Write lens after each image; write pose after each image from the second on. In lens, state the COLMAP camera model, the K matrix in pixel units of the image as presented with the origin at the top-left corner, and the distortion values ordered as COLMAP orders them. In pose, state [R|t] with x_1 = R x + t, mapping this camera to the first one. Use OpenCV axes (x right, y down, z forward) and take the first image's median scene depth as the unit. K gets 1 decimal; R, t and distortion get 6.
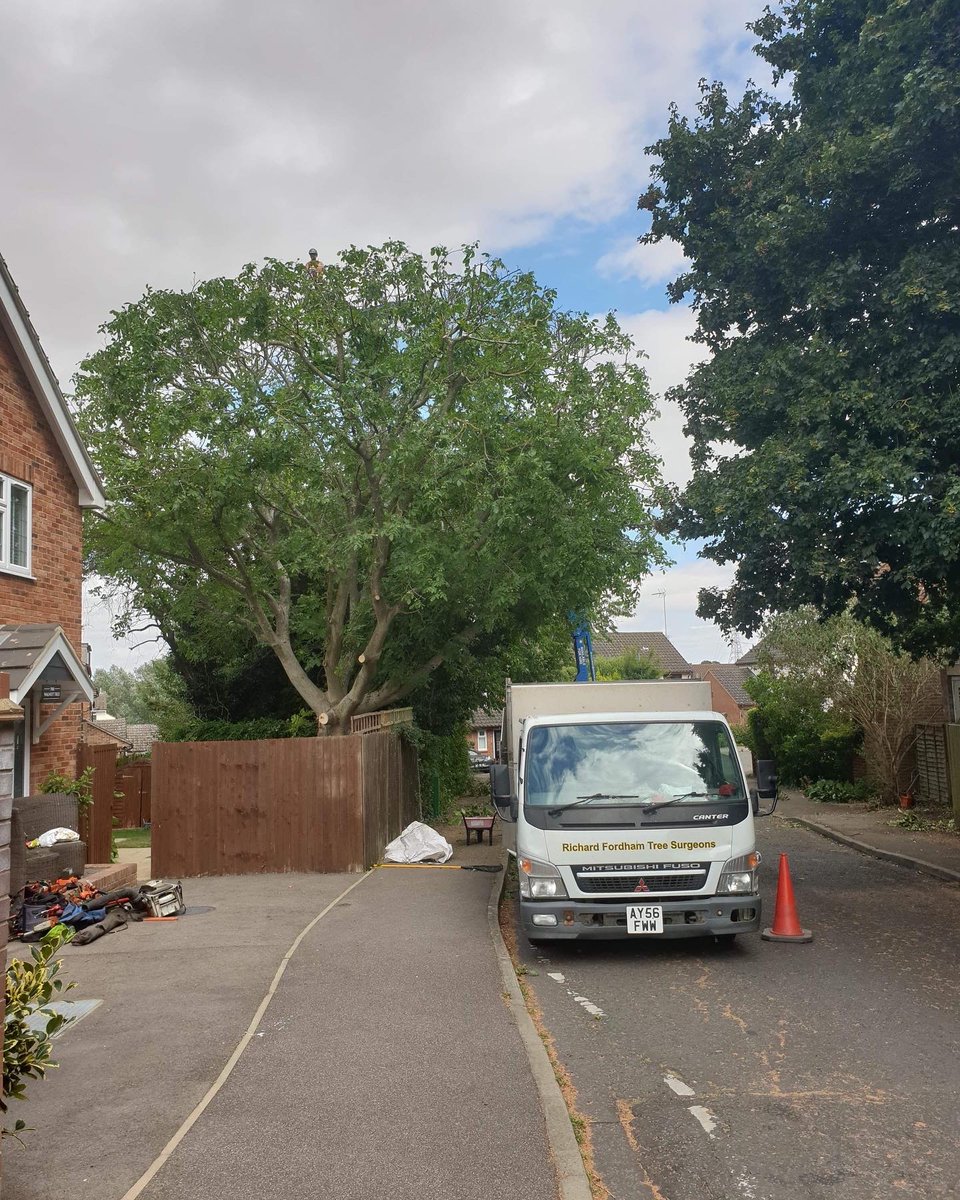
lens RADIAL K [[902.5, 0, 480.0], [0, 902.5, 600.0], [0, 0, 1]] dist [0.010700, 0.006234]
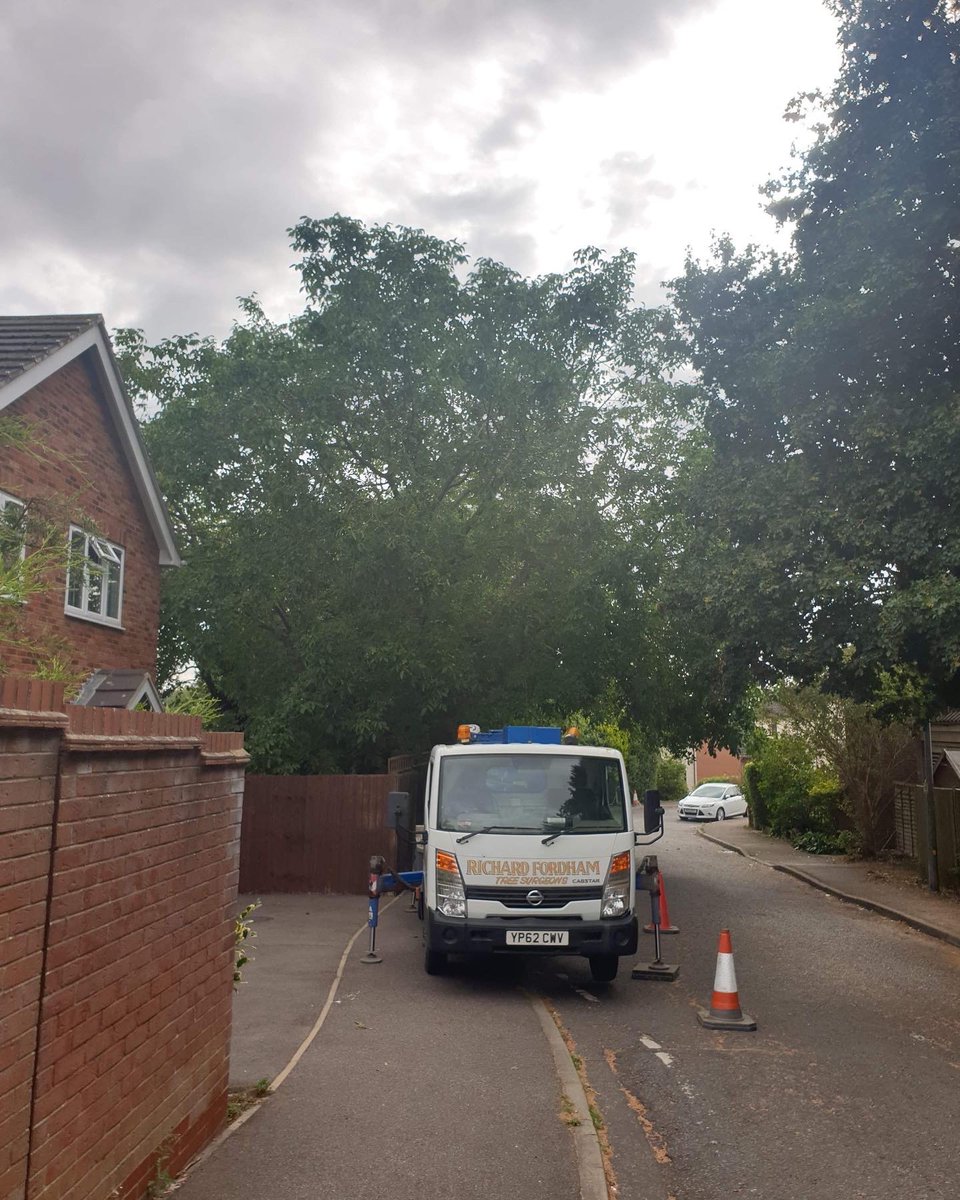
lens RADIAL K [[1053.1, 0, 480.0], [0, 1053.1, 600.0], [0, 0, 1]] dist [0.010562, 0.004045]
pose [[0.999181, 0.040364, 0.002990, -0.042758], [-0.040316, 0.999080, -0.014639, -0.061746], [-0.003579, 0.014506, 0.999888, -0.368428]]
